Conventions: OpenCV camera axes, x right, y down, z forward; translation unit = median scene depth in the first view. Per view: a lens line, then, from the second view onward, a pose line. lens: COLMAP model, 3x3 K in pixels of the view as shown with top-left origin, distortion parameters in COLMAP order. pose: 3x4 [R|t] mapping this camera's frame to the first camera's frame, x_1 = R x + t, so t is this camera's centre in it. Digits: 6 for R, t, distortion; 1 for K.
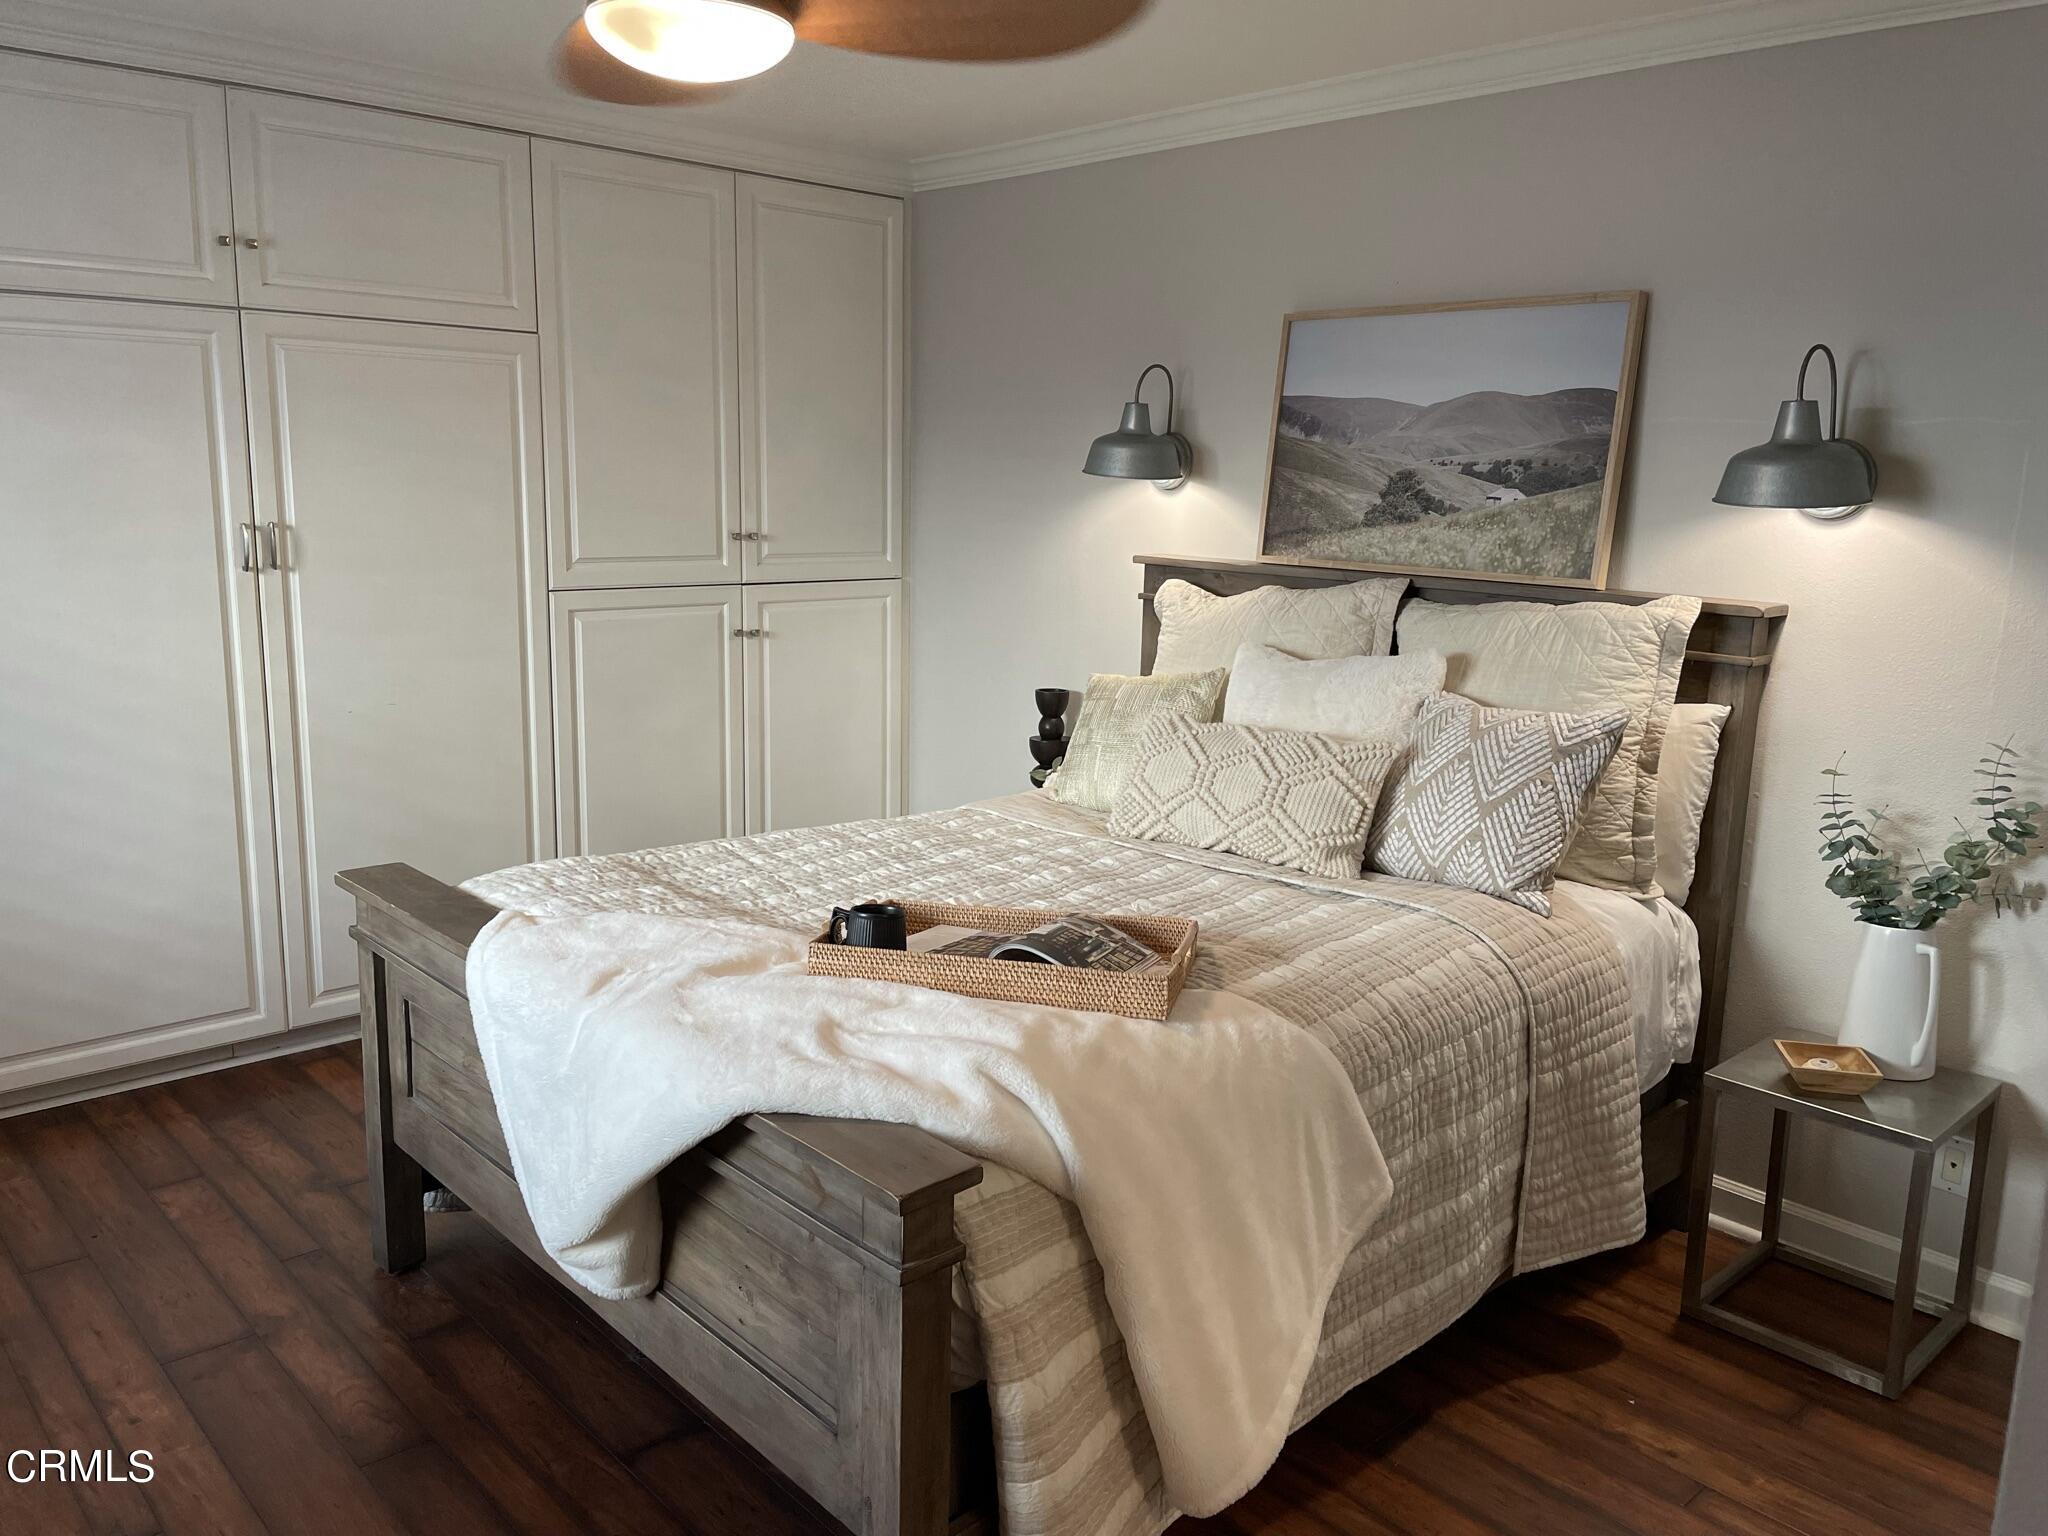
lens RADIAL K [[1553.8, 0, 1052.0], [0, 1553.8, 722.9], [0, 0, 1]] dist [0.107807, -0.145268]
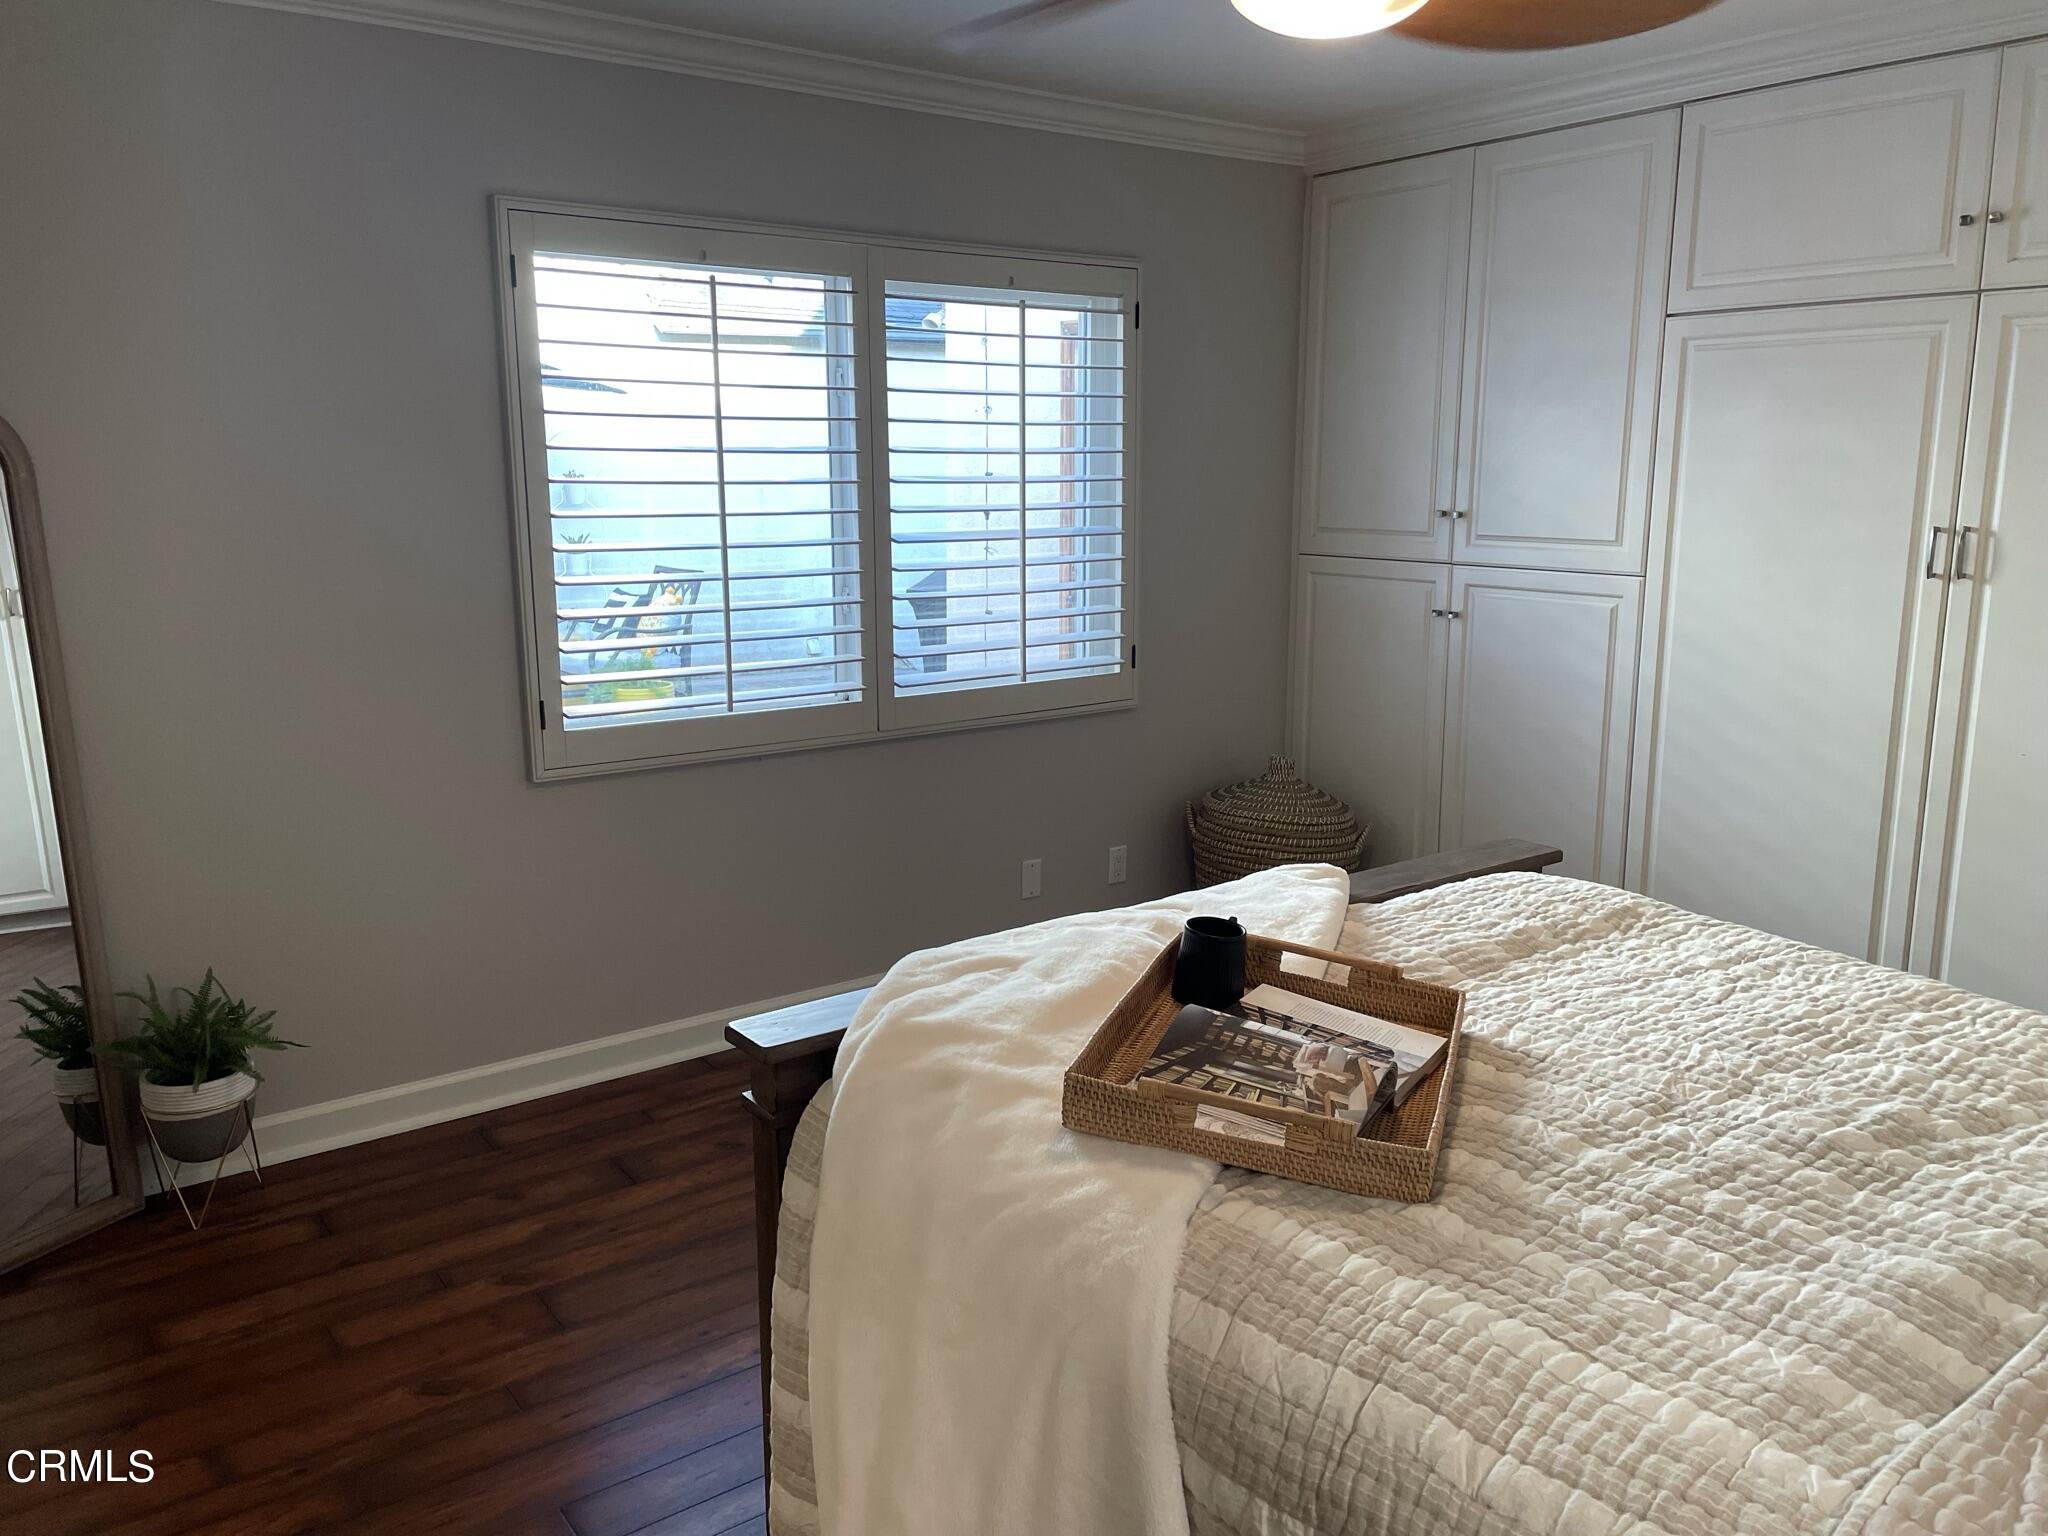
lens RADIAL K [[1543.4, 0, 1037.8], [0, 1543.4, 747.6], [0, 0, 1]] dist [0.085978, -0.129212]
pose [[-0.117295, 0.158891, -0.980304, 0.477619], [-0.174098, 0.968541, 0.177815, -0.075042], [0.977718, 0.191525, -0.085942, 0.609939]]
